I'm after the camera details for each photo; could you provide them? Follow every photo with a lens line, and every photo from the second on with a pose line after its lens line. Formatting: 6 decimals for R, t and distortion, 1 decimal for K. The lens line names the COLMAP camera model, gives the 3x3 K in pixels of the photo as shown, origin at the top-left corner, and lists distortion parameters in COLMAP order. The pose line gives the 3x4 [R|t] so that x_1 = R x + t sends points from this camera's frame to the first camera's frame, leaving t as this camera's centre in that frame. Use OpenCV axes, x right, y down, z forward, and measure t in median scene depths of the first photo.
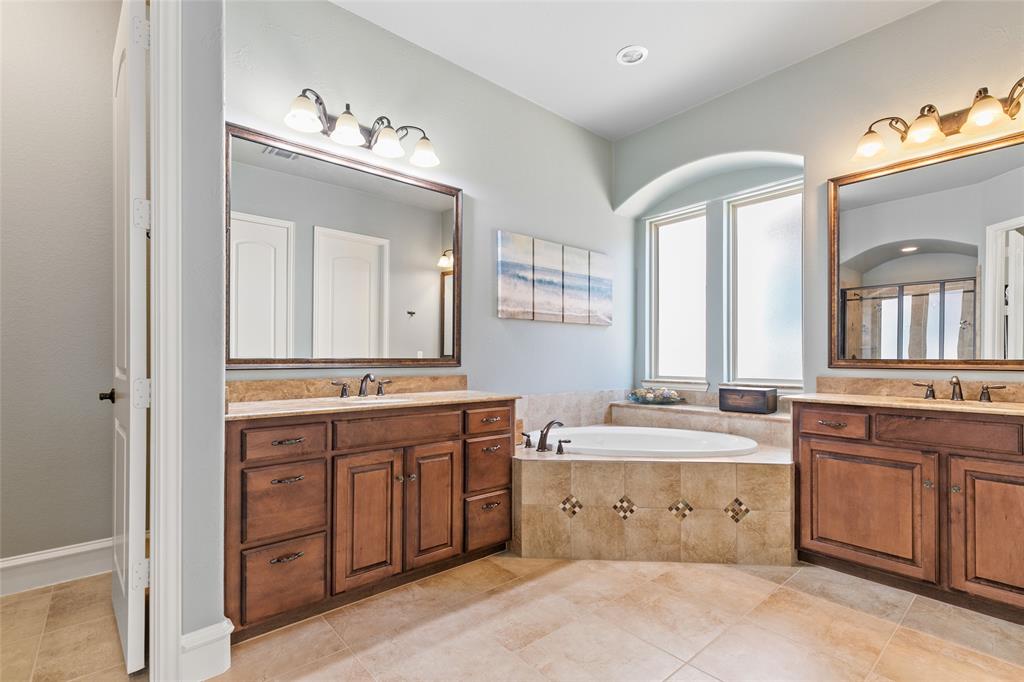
lens RADIAL K [[470.9, 0, 511.1], [0, 470.9, 357.4], [0, 0, 1]] dist [0.002256, 0.000290]
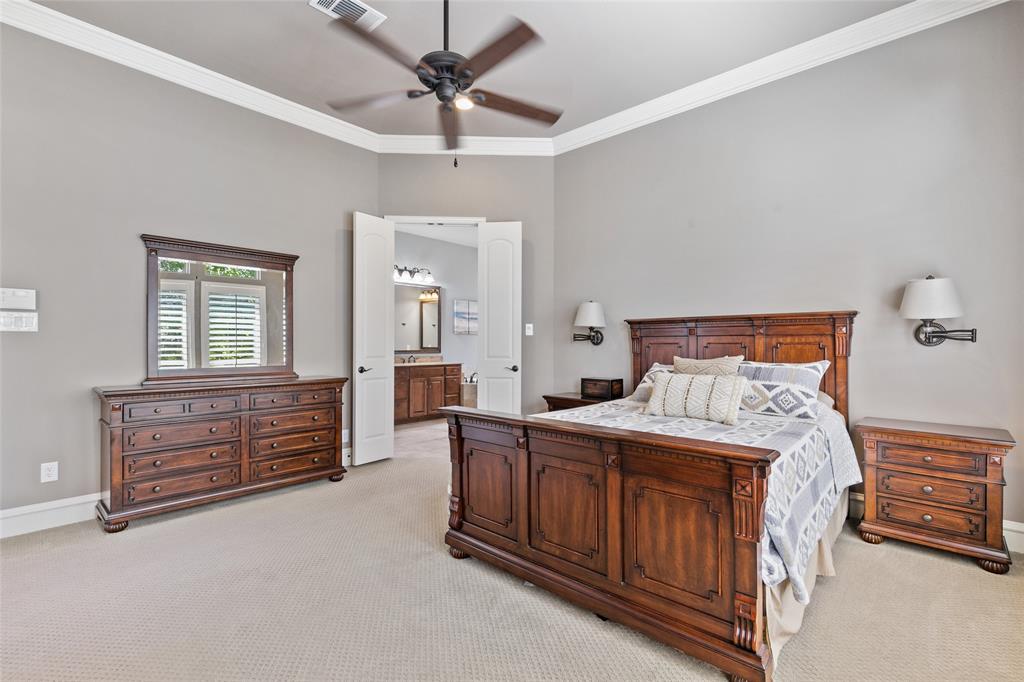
lens RADIAL K [[461.6, 0, 509.0], [0, 461.6, 348.1], [0, 0, 1]] dist [0.002451, 0.000225]
pose [[0.993187, 0.000570, 0.116526, -0.034089], [-0.000967, 0.999994, 0.003358, -0.020525], [-0.116524, -0.003448, 0.993182, -1.996528]]
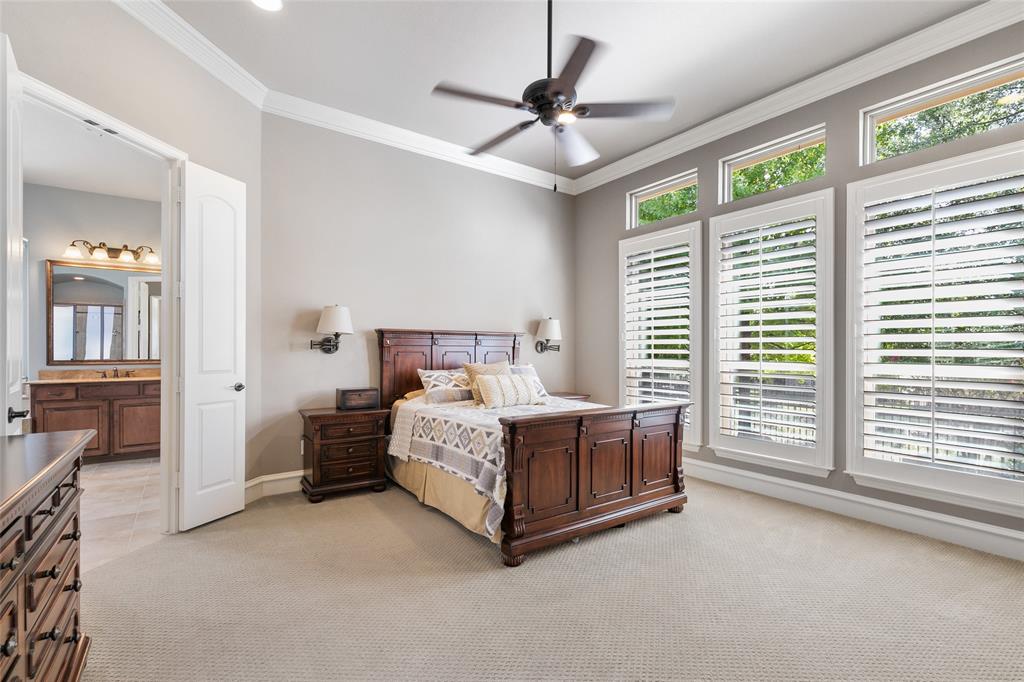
lens RADIAL K [[461.6, 0, 509.0], [0, 461.6, 348.1], [0, 0, 1]] dist [0.002451, 0.000225]
pose [[0.095813, 0.000258, 0.995399, -1.060895], [0.001759, 0.999998, -0.000429, -0.045785], [-0.995398, 0.001792, 0.095813, -1.069055]]
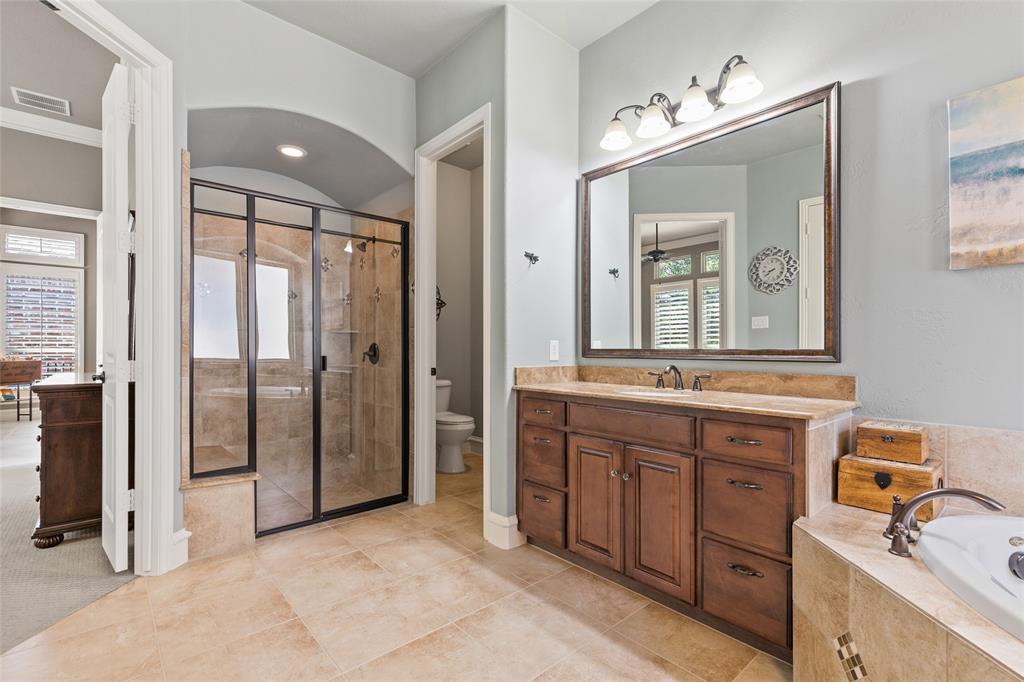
lens RADIAL K [[461.6, 0, 509.0], [0, 461.6, 348.1], [0, 0, 1]] dist [0.002451, 0.000225]
pose [[0.008099, -0.002272, -0.999965, 0.620266], [-0.001212, 0.999997, -0.002282, 0.003154], [0.999966, 0.001230, 0.008096, 0.676558]]
